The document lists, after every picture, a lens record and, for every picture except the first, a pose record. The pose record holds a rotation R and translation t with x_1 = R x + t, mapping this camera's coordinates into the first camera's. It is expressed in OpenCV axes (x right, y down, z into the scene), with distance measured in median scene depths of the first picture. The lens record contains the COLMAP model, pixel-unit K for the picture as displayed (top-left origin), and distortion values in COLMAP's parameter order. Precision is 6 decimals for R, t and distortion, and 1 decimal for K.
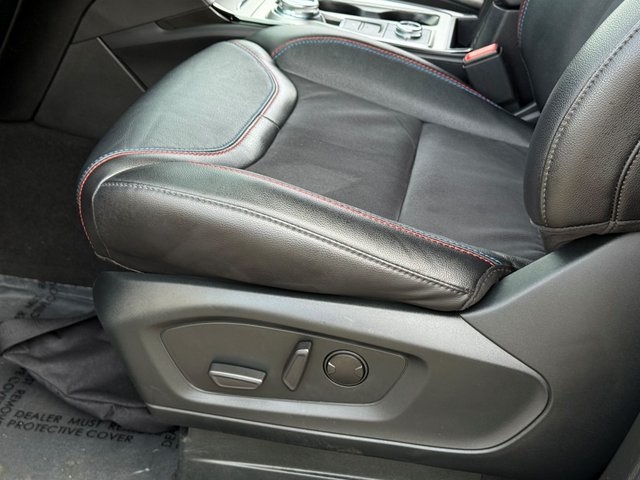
lens RADIAL K [[925.5, 0, 320.0], [0, 925.5, 240.2], [0, 0, 1]] dist [0.117835, 0.000000]
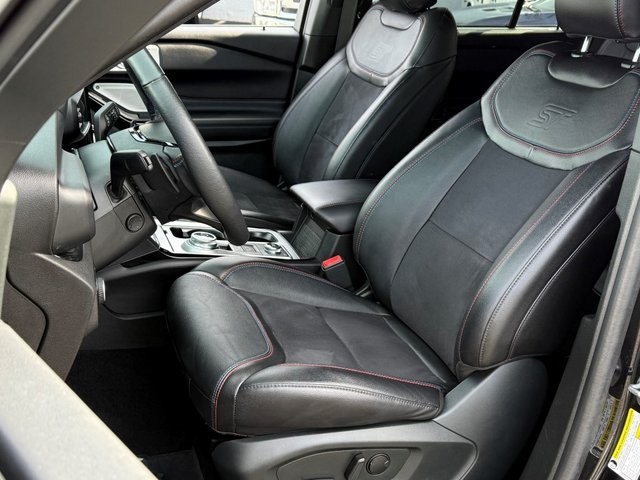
lens RADIAL K [[780.3, 0, 319.9], [0, 780.3, 239.7], [0, 0, 1]] dist [0.129353, 0.000000]
pose [[0.865265, -0.107209, 0.489717, -0.727929], [0.166436, 0.982891, -0.078896, -0.176114], [-0.472880, 0.149772, 0.868305, -0.315044]]
